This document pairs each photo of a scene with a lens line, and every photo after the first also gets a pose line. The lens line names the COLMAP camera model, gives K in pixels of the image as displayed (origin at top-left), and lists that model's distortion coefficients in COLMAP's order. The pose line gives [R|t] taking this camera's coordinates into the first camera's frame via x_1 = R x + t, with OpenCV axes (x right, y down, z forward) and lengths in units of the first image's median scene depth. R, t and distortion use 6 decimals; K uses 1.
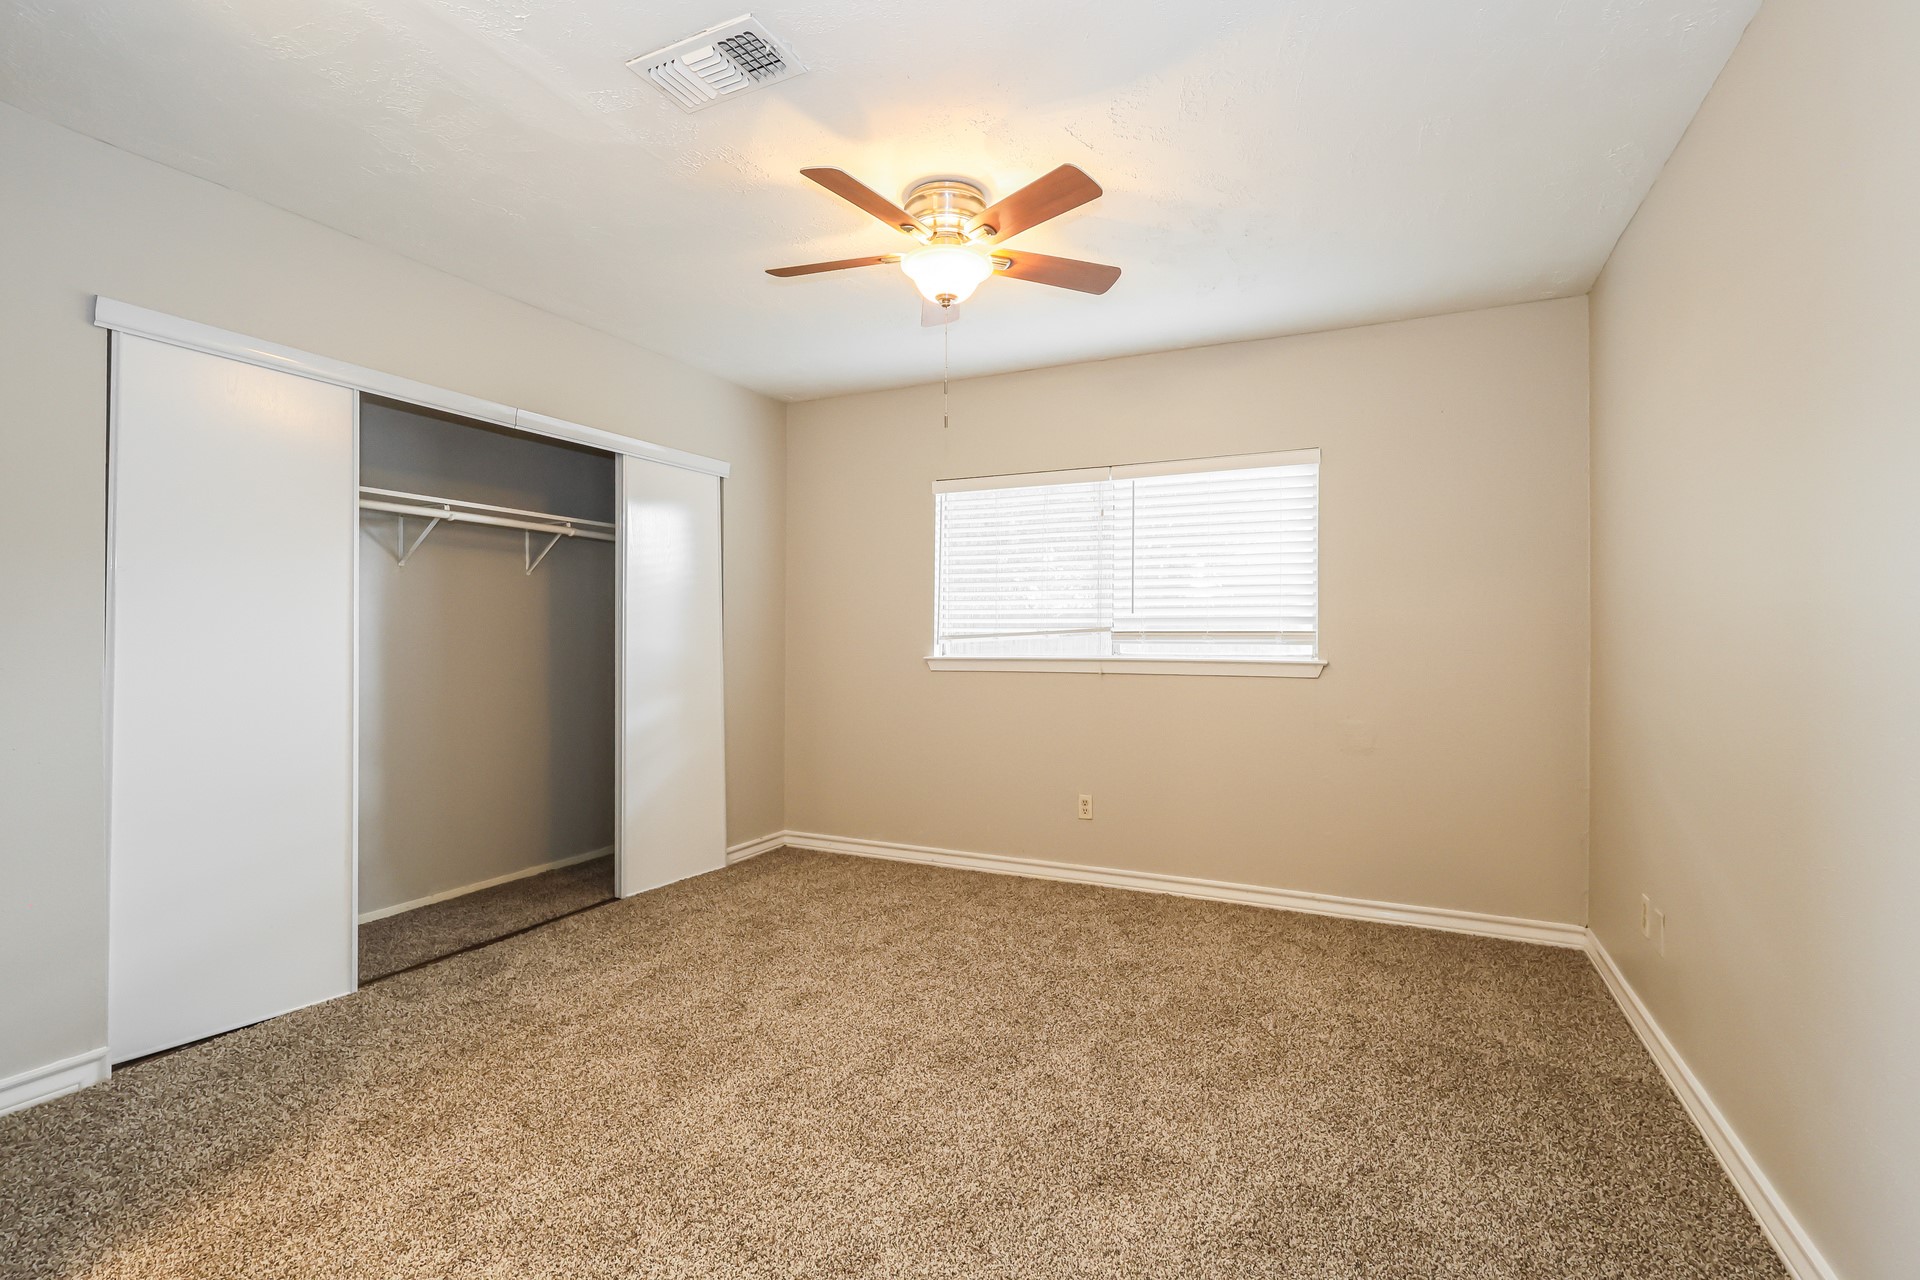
lens RADIAL K [[911.1, 0, 956.7], [0, 911.1, 630.1], [0, 0, 1]] dist [-0.000152, -0.000106]
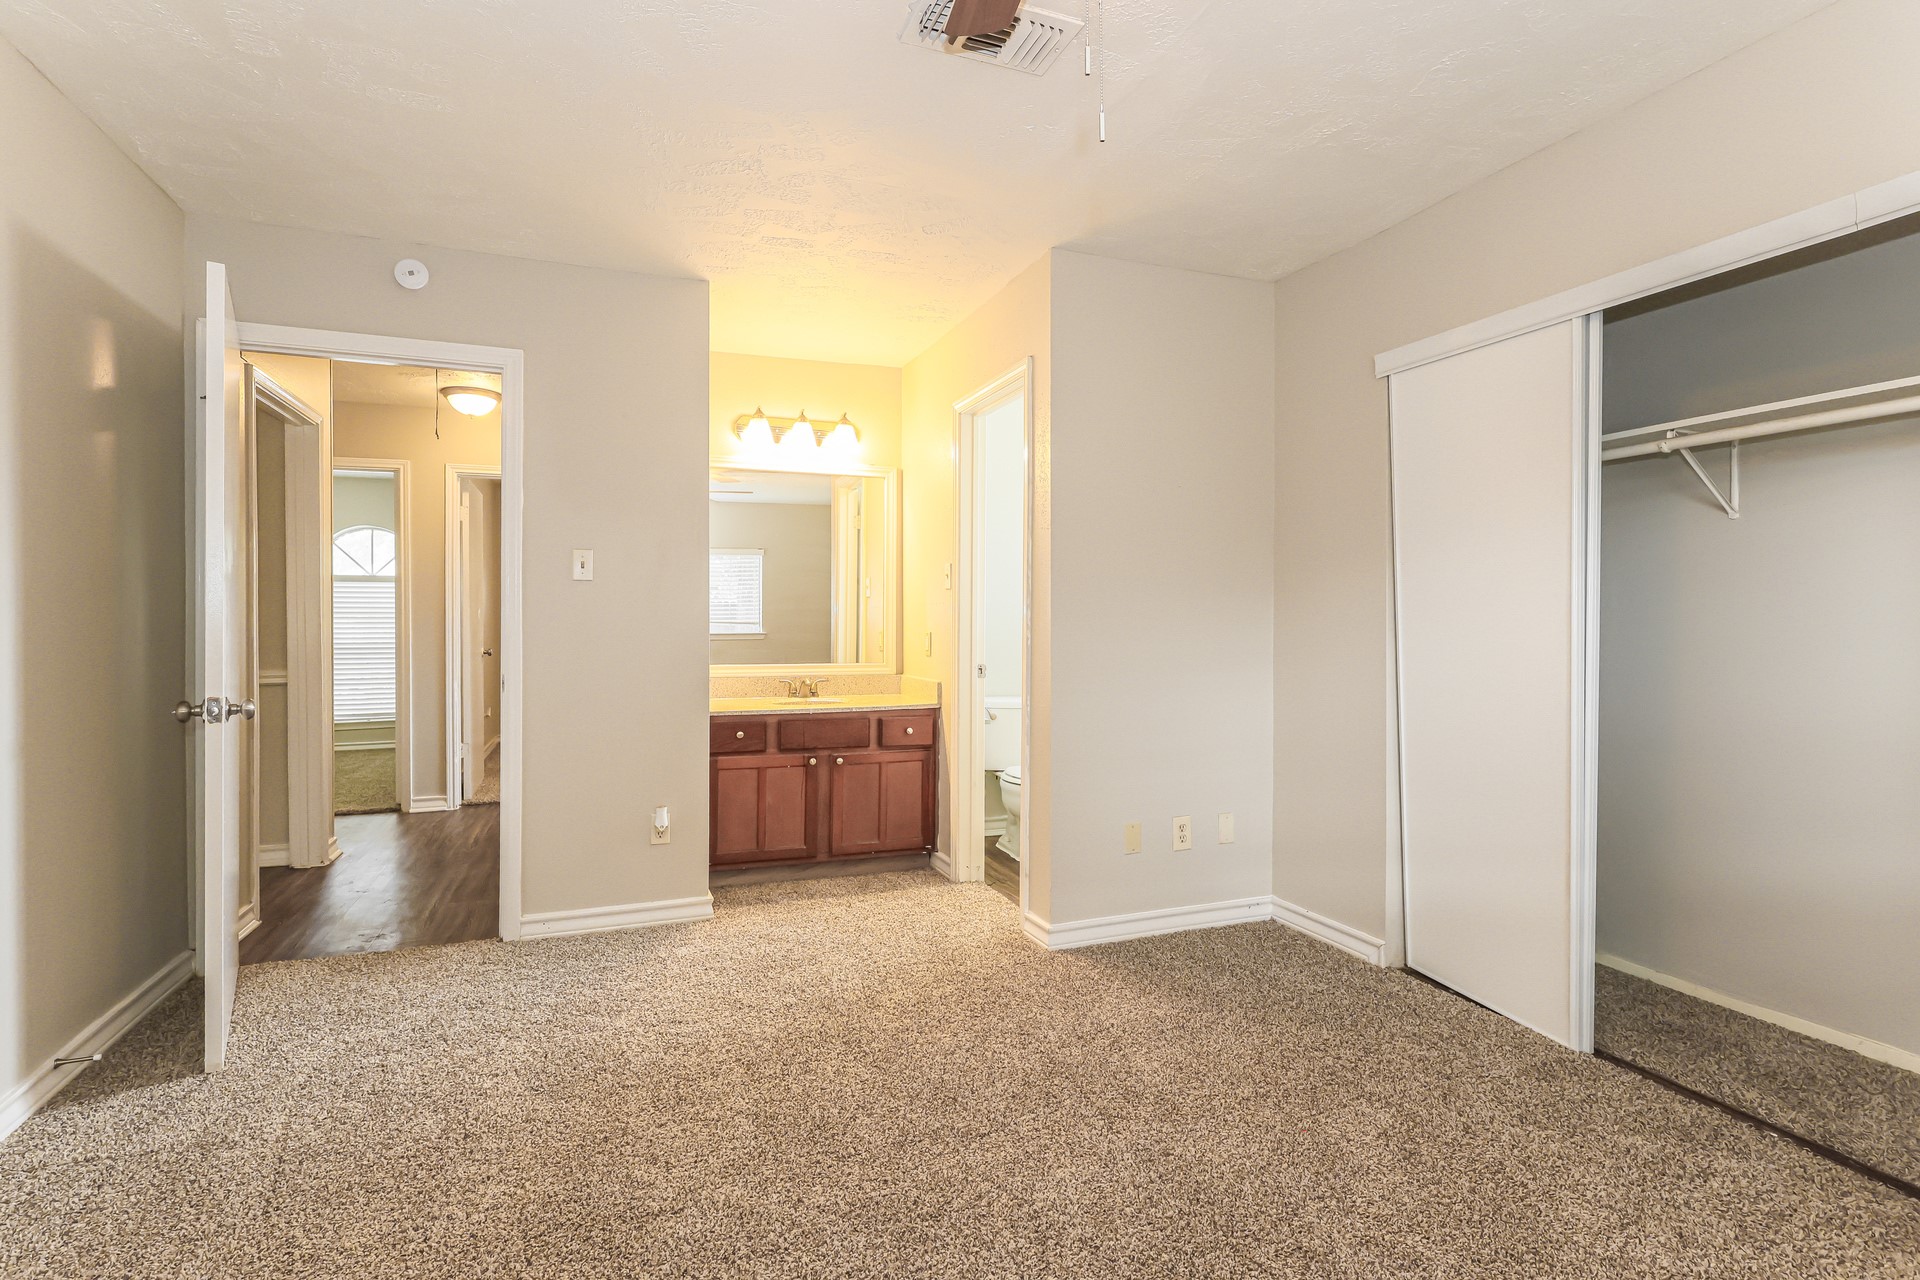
lens RADIAL K [[911.1, 0, 956.7], [0, 911.1, 630.1], [0, 0, 1]] dist [-0.000152, -0.000106]
pose [[-0.685213, 0.006129, -0.728317, 0.353864], [0.001273, 0.999973, 0.007217, 0.010129], [0.728341, 0.004018, -0.685203, 1.264227]]
